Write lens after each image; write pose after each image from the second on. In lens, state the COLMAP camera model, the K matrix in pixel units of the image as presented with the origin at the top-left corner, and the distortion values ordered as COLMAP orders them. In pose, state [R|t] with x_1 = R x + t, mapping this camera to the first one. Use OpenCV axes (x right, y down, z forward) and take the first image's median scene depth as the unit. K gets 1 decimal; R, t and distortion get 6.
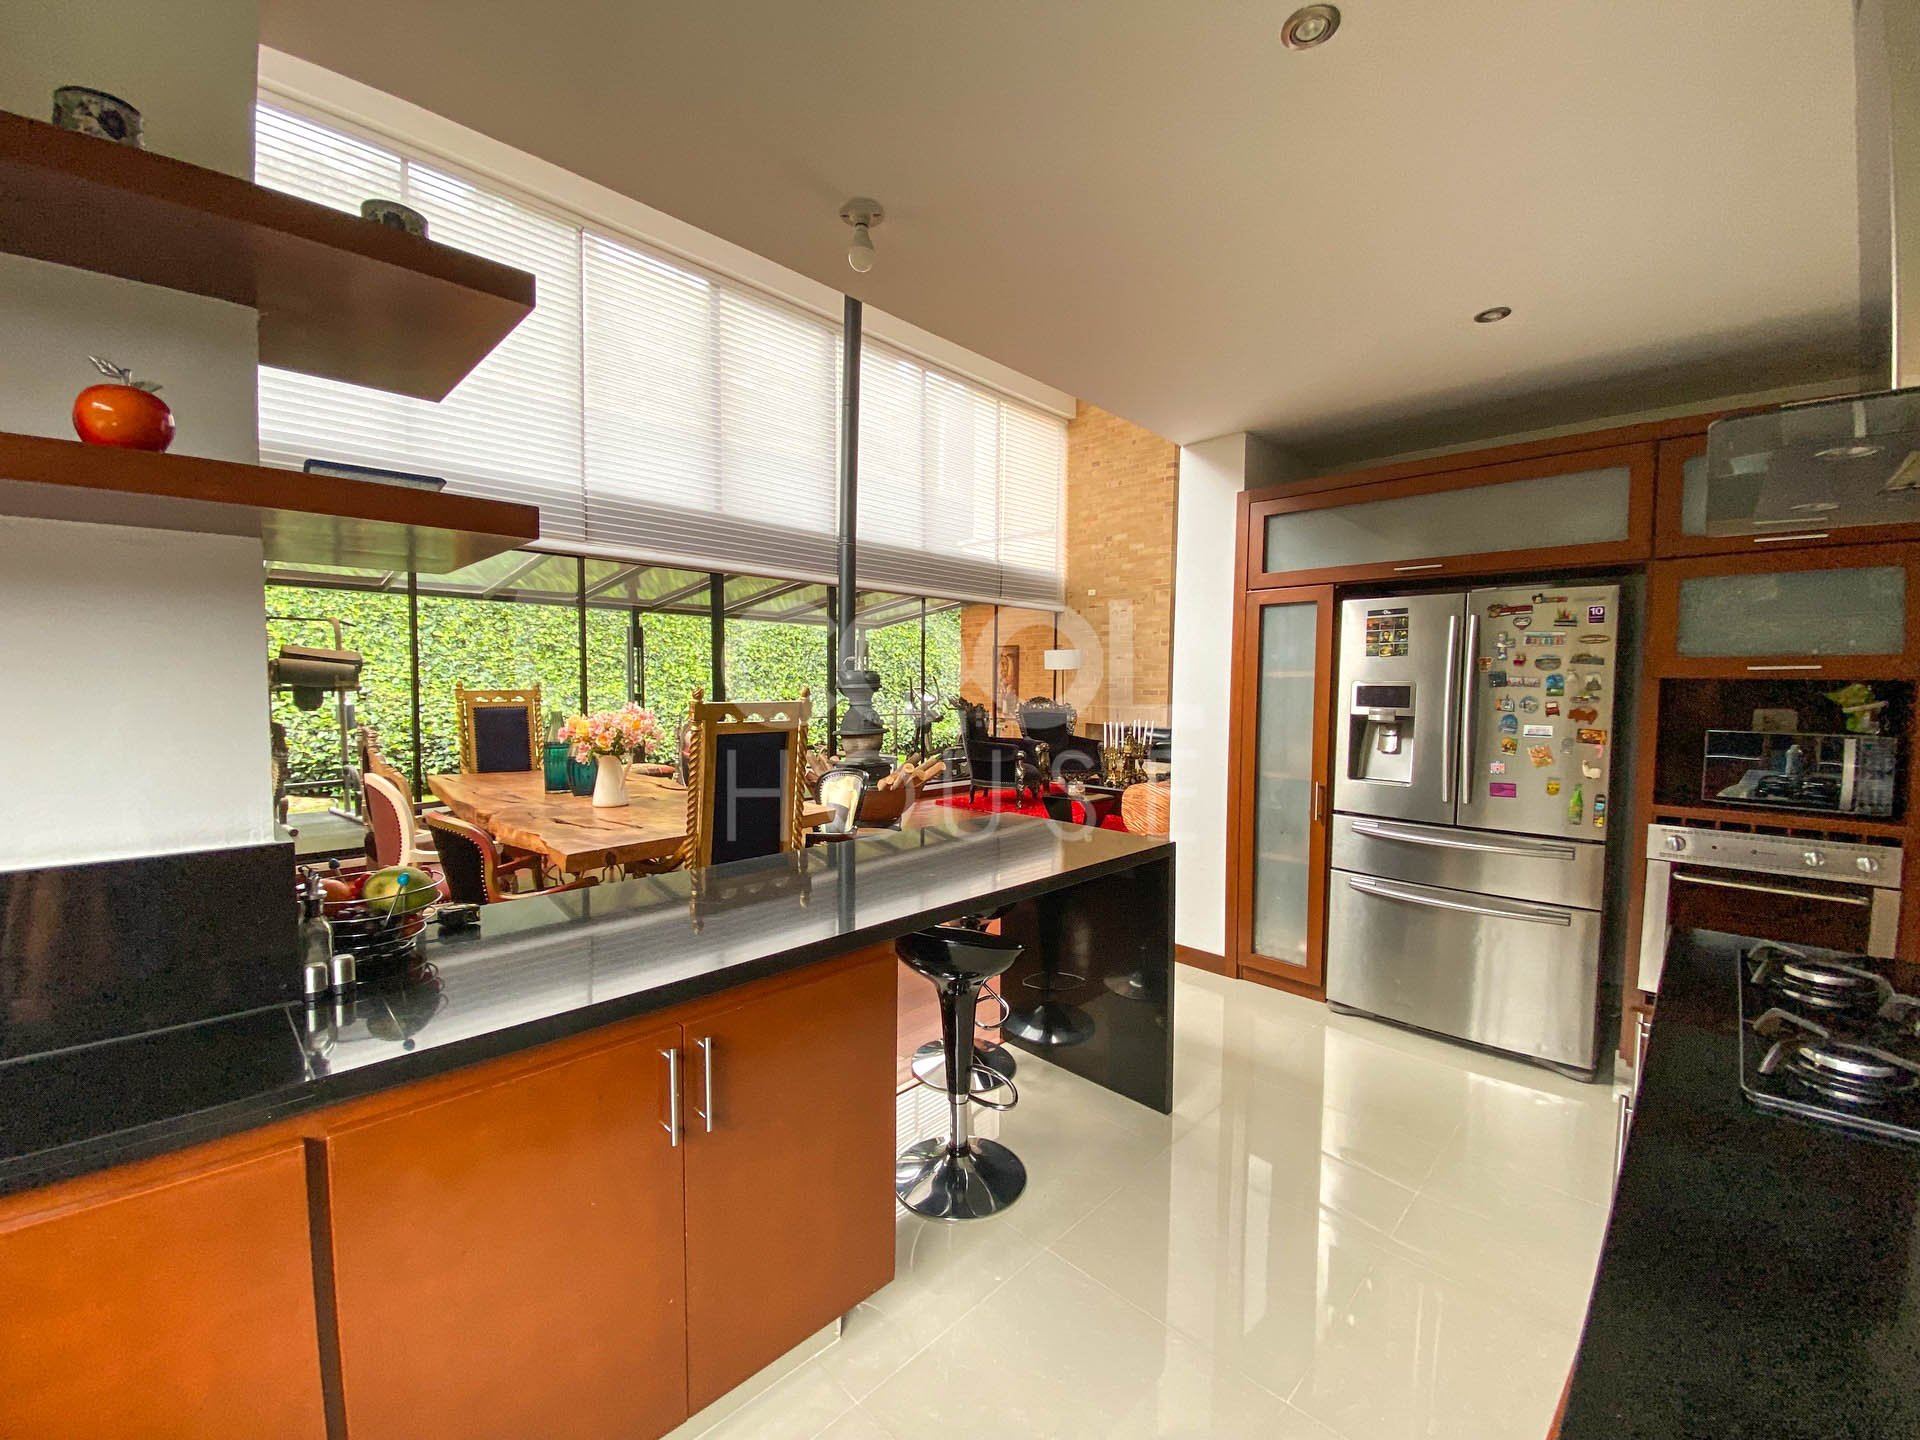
lens RADIAL K [[769.4, 0, 944.7], [0, 769.4, 725.4], [0, 0, 1]] dist [0.013635, -0.016946]
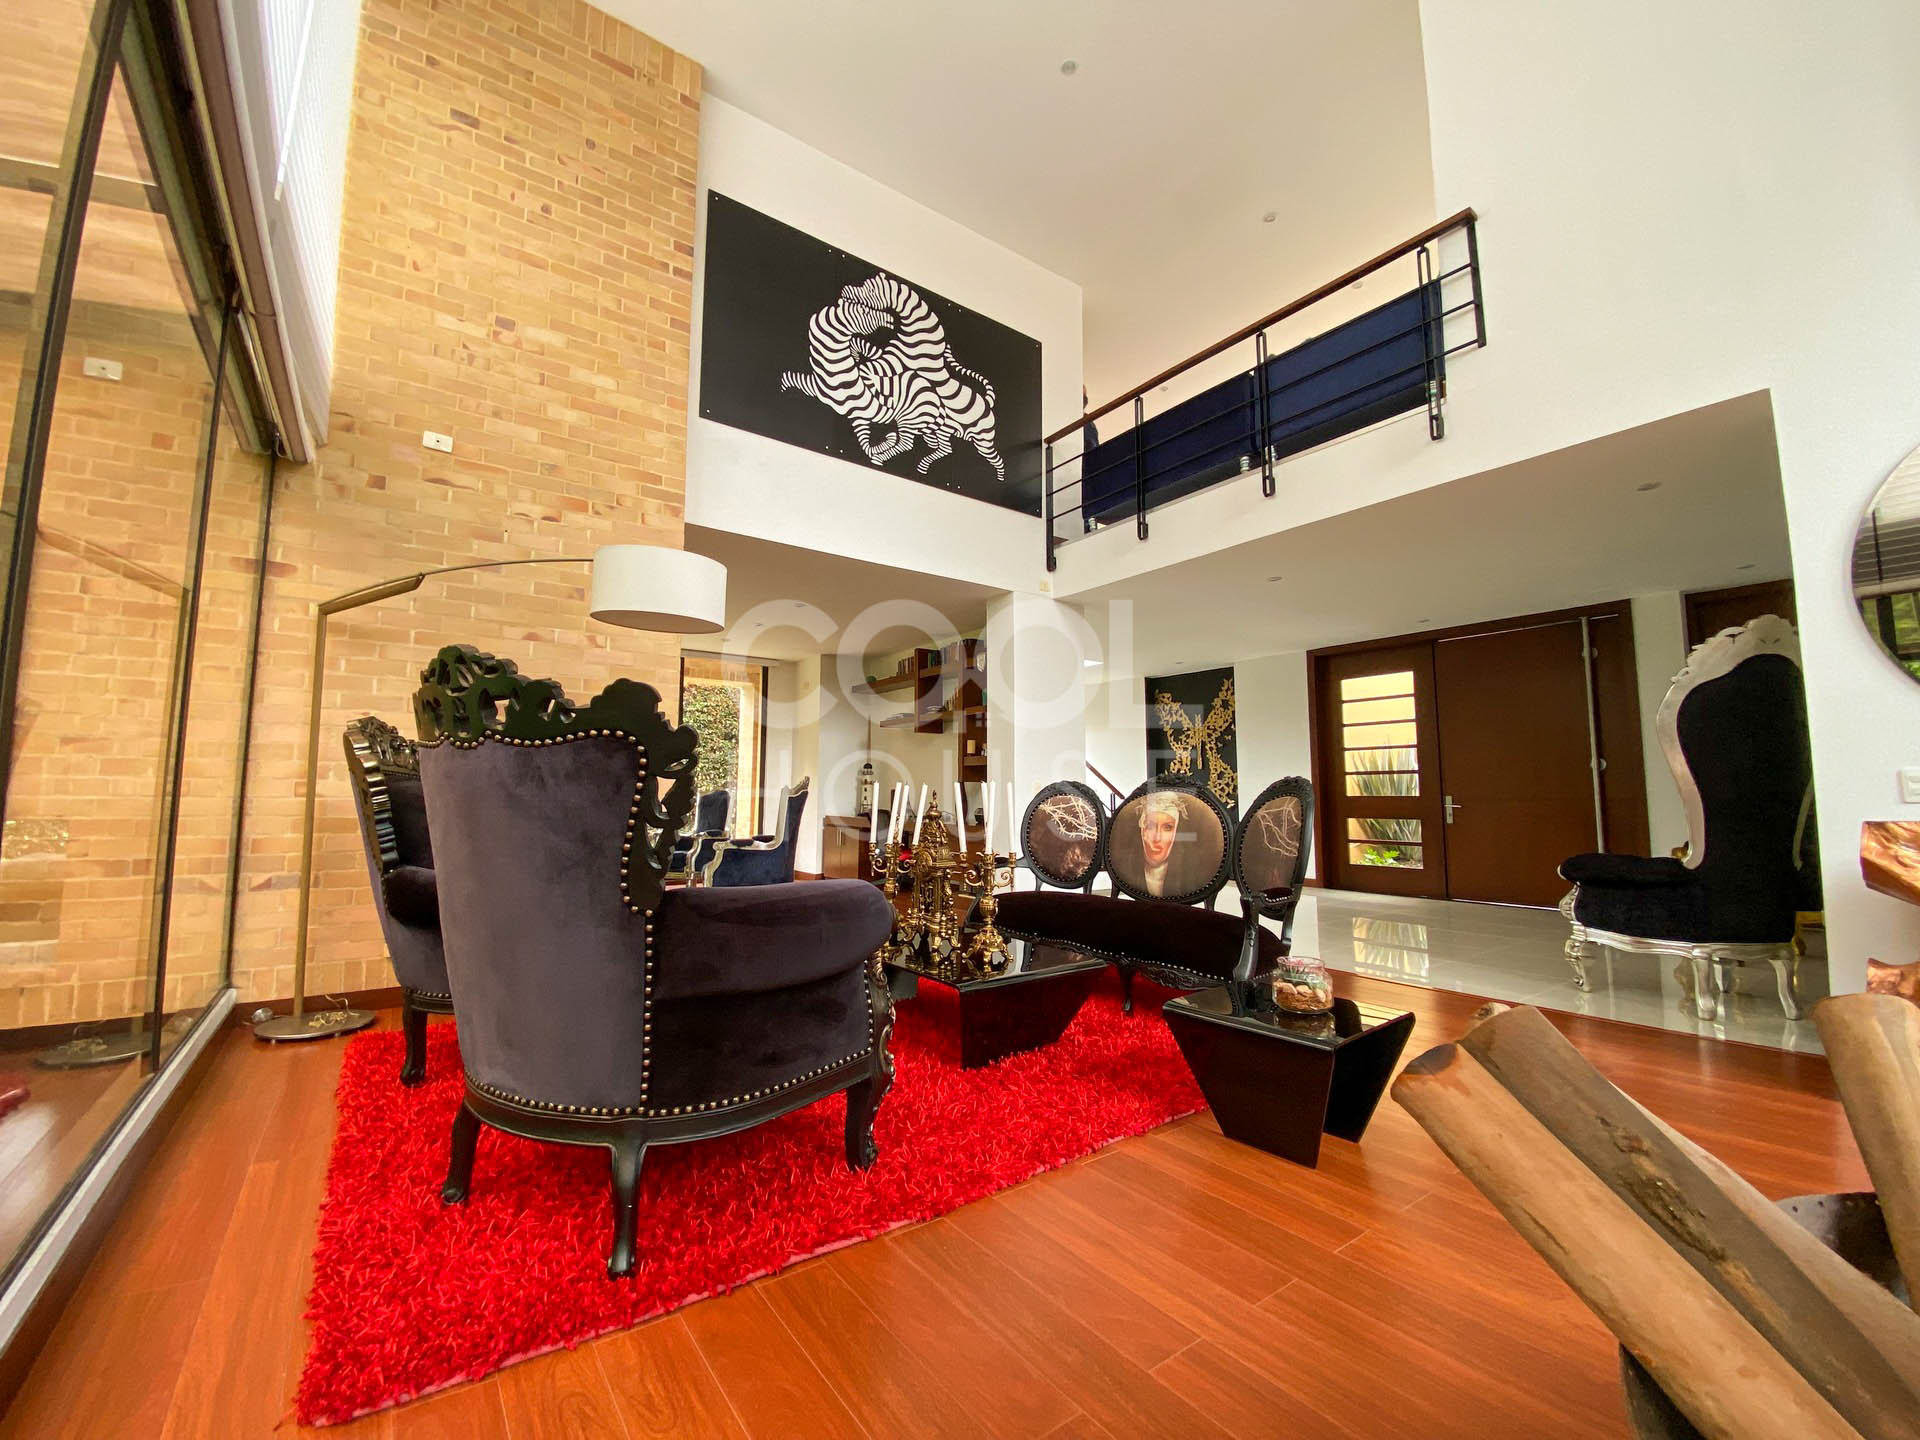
lens RADIAL K [[776.7, 0, 971.0], [0, 776.7, 731.9], [0, 0, 1]] dist [0.024474, -0.026608]
pose [[0.170711, 0.074805, 0.982477, -0.145151], [0.046876, 0.995368, -0.083932, 0.002953], [-0.984205, 0.060383, 0.166414, 0.927430]]
